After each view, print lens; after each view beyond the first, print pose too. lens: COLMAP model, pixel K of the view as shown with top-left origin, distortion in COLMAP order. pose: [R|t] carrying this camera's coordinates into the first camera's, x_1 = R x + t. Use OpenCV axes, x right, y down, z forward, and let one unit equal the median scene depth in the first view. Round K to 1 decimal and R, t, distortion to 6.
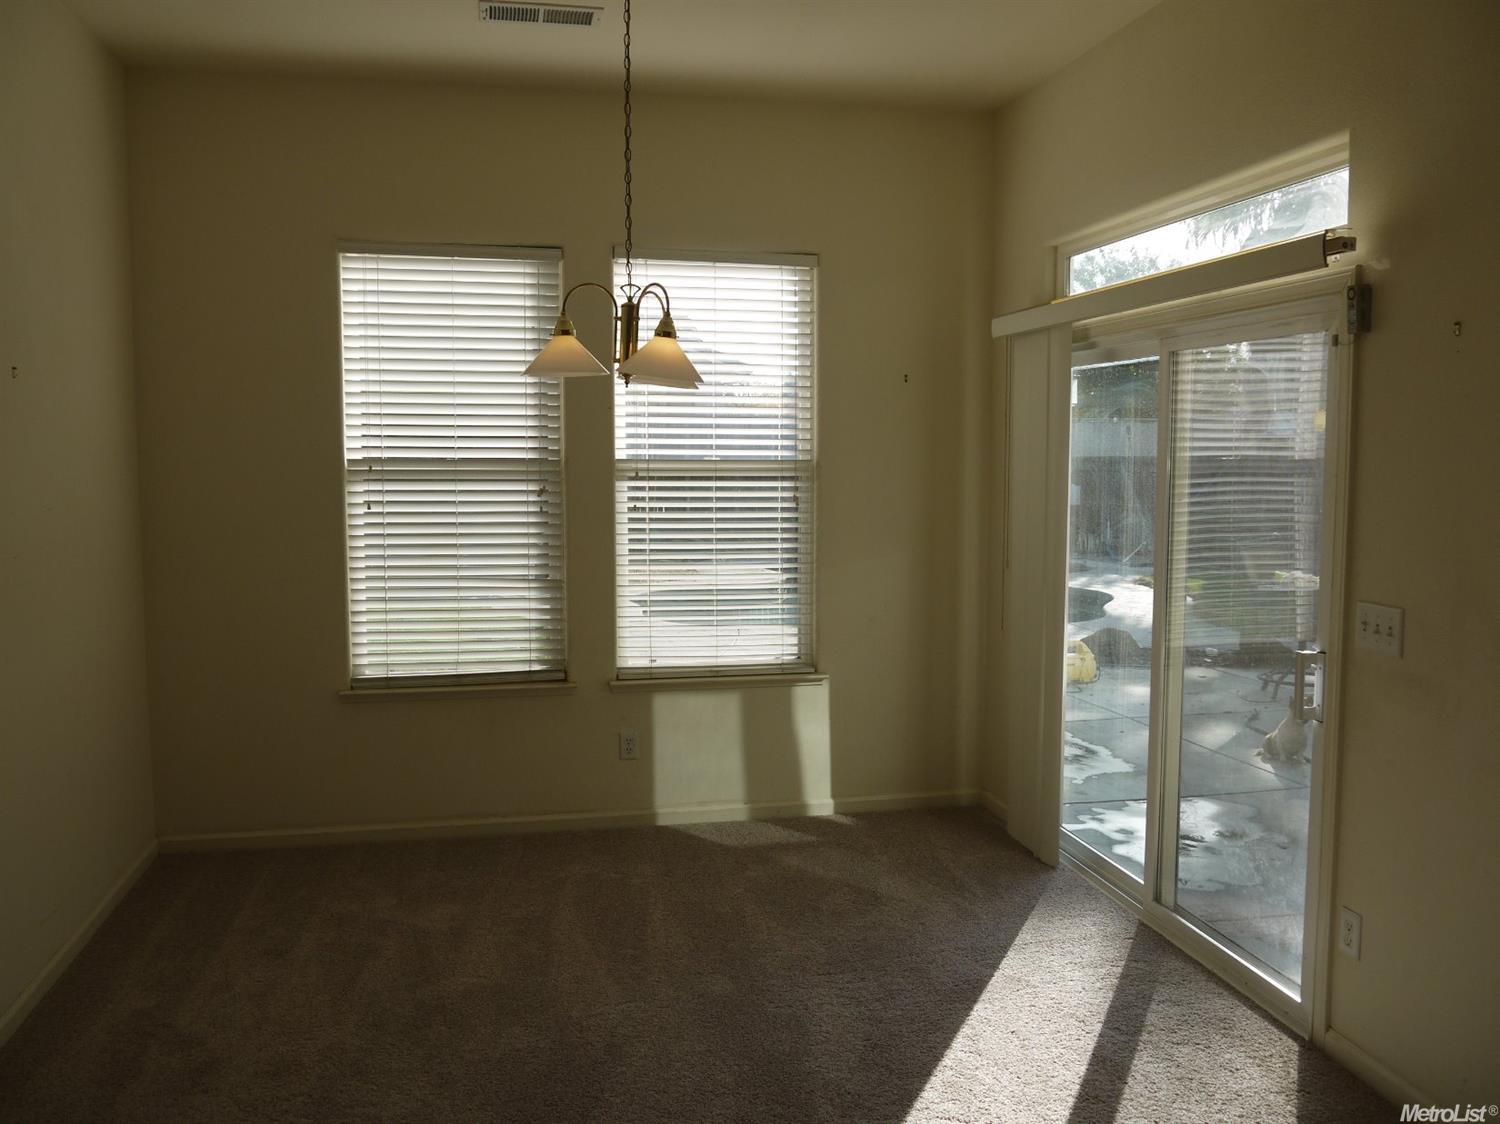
lens RADIAL K [[1285.1, 0, 743.6], [0, 1285.1, 558.0], [0, 0, 1]] dist [-0.050563, 0.075633]
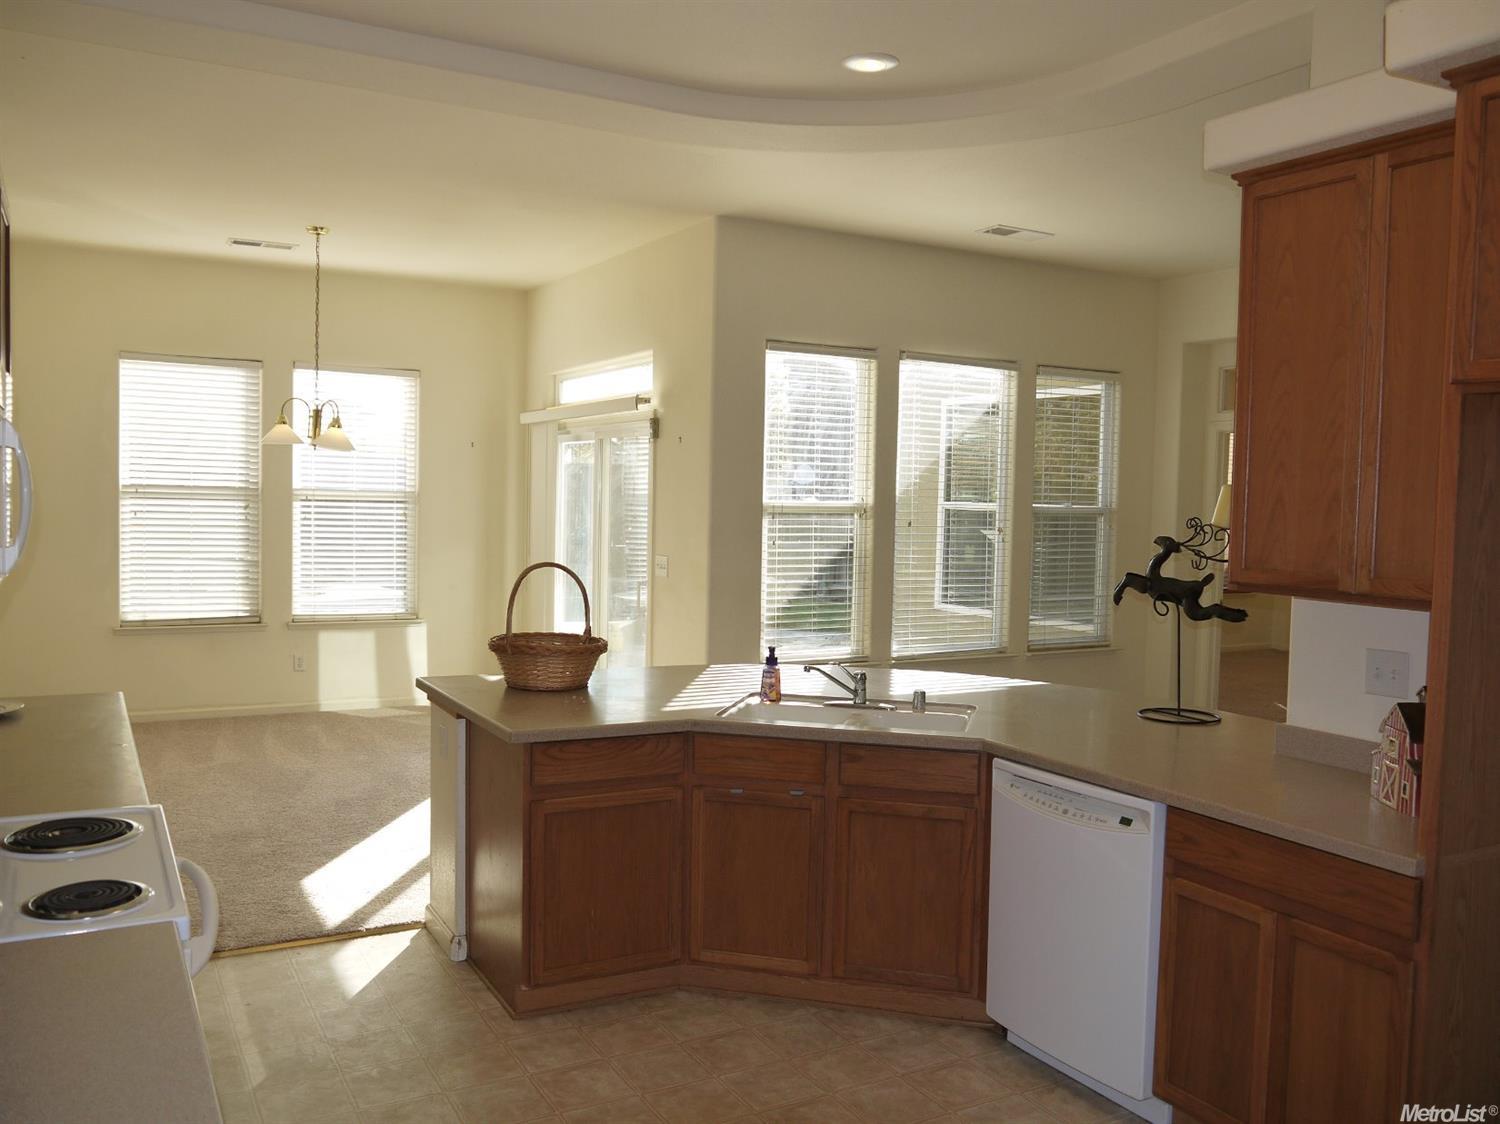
lens RADIAL K [[1252.2, 0, 752.8], [0, 1252.2, 558.0], [0, 0, 1]] dist [-0.035427, 0.011786]
pose [[0.954759, 0.006433, 0.297312, -0.011184], [0.003117, 0.999495, -0.031635, 0.067911], [-0.297365, 0.031131, 0.954256, -0.733799]]
